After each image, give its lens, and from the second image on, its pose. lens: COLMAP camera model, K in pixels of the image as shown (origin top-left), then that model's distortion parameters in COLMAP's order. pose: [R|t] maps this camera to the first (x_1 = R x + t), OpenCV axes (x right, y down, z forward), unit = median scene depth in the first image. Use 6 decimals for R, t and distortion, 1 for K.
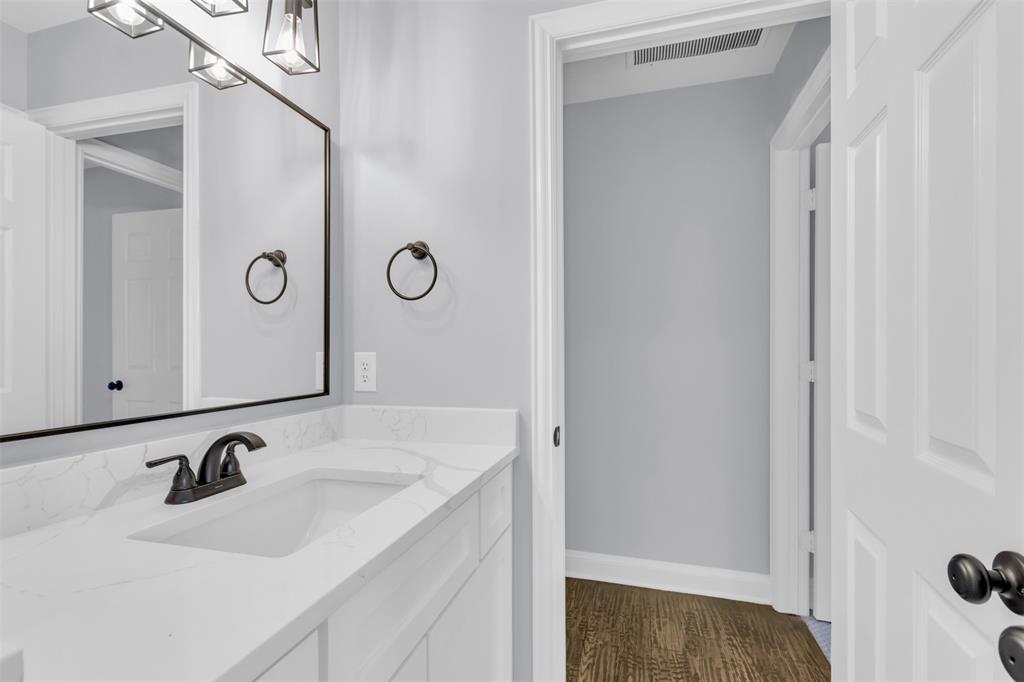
lens RADIAL K [[470.7, 0, 516.7], [0, 470.7, 346.2], [0, 0, 1]] dist [0.017946, 0.000073]
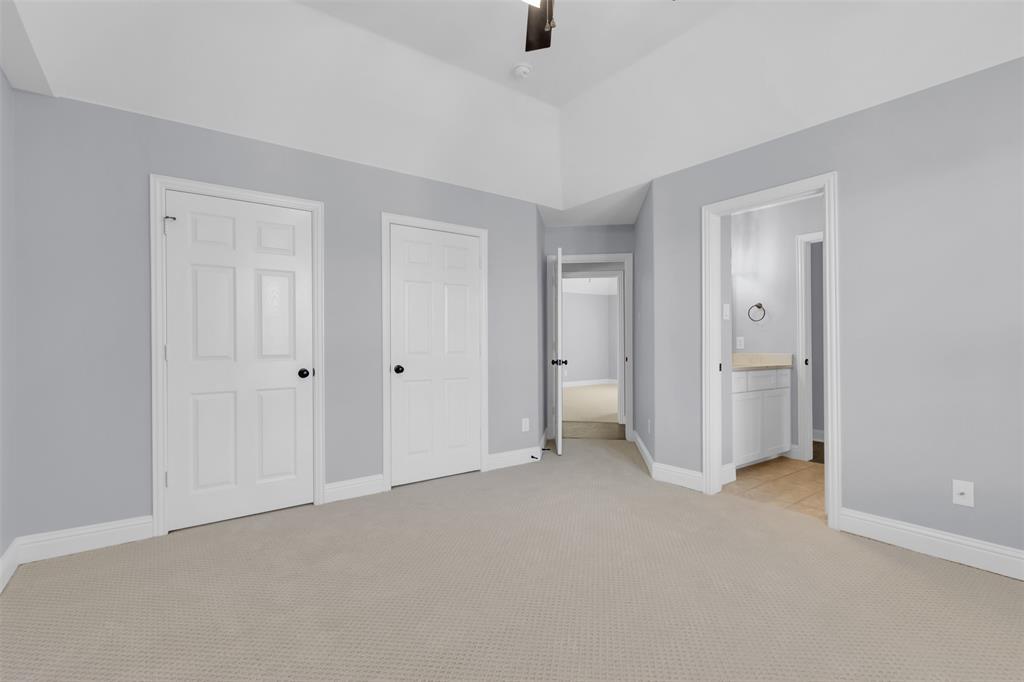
lens RADIAL K [[470.7, 0, 509.9], [0, 470.7, 341.2], [0, 0, 1]] dist [0.017946, 0.000073]
pose [[0.797366, 0.001062, -0.603495, 0.389941], [-0.001315, 0.999999, 0.000022, 0.044372], [0.603494, 0.000776, 0.797367, -2.622196]]
